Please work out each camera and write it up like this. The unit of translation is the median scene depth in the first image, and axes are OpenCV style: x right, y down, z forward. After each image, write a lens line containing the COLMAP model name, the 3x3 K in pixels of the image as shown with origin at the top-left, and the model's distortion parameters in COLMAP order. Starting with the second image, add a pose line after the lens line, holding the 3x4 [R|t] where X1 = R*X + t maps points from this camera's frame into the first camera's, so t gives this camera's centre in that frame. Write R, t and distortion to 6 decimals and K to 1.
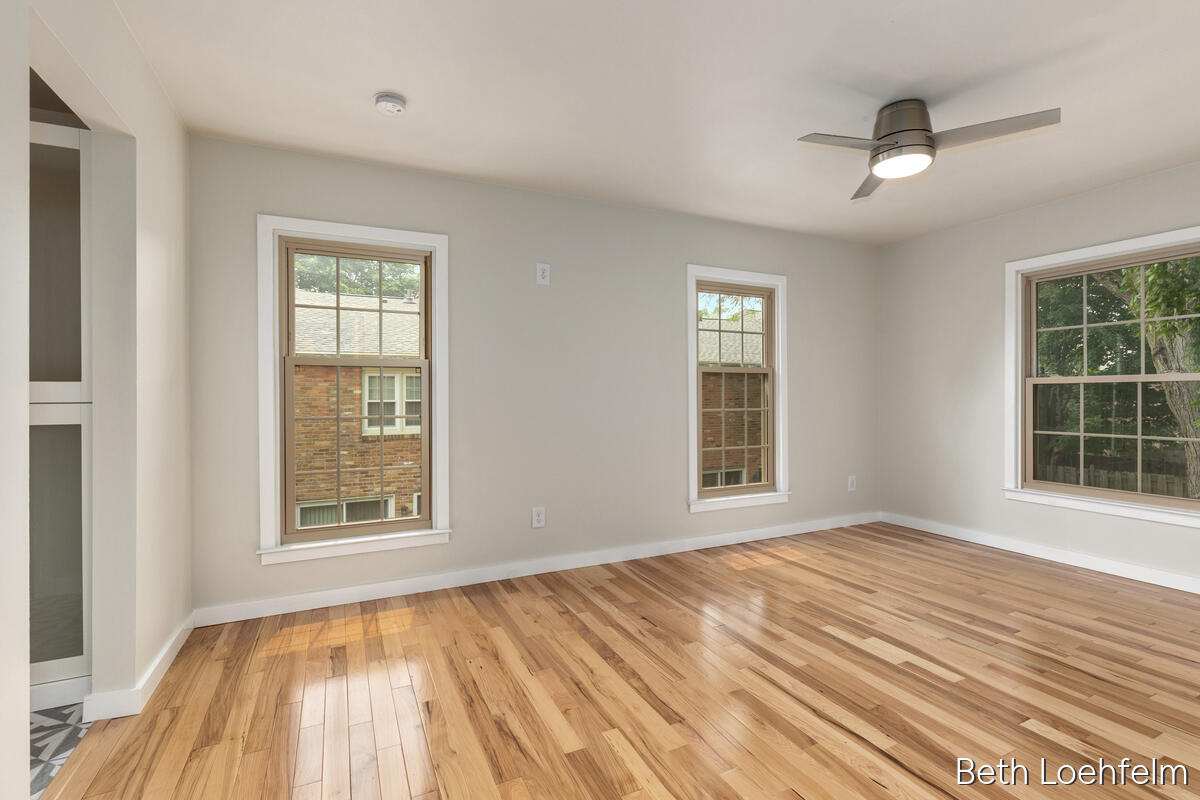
lens RADIAL K [[548.0, 0, 599.1], [0, 548.0, 395.5], [0, 0, 1]] dist [0.000623, -0.000437]
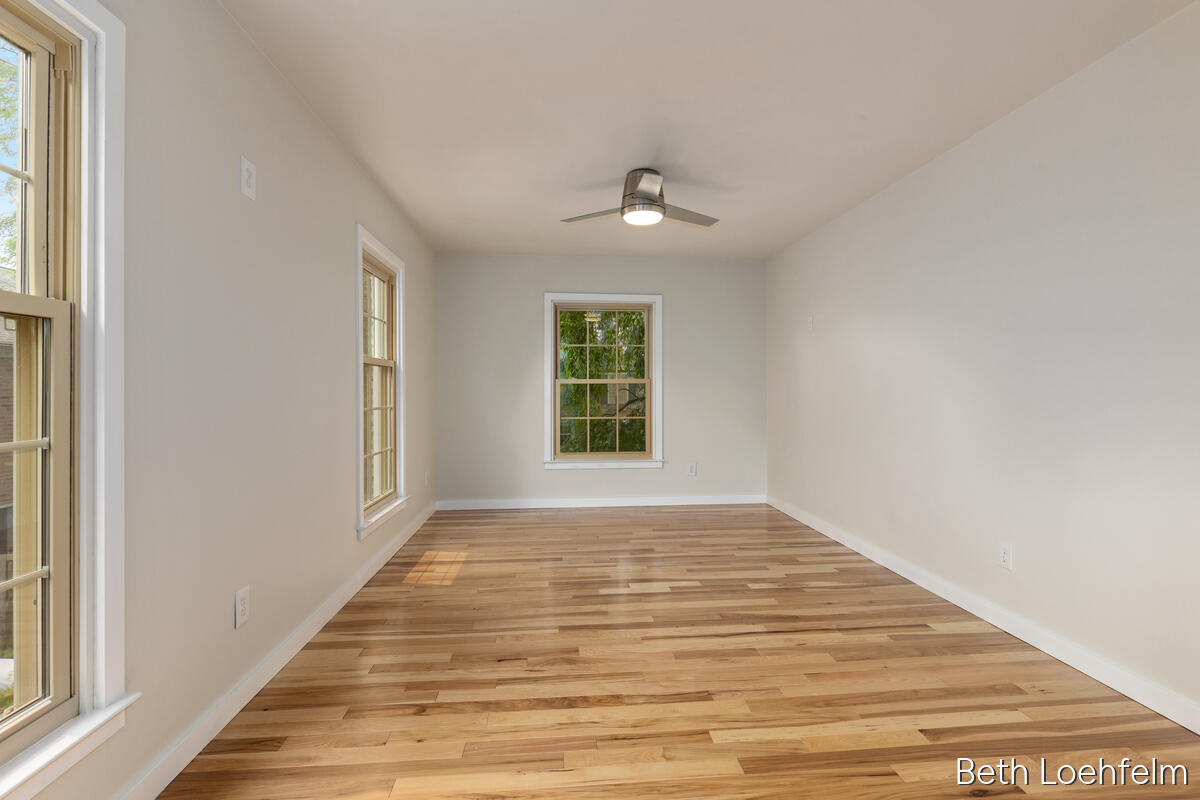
lens RADIAL K [[548.0, 0, 605.8], [0, 548.0, 396.8], [0, 0, 1]] dist [0.000623, -0.000437]
pose [[0.342220, -0.007775, 0.939588, -0.627573], [-0.001092, 0.999962, 0.008672, -0.000533], [-0.939619, -0.003994, 0.342198, 0.555364]]
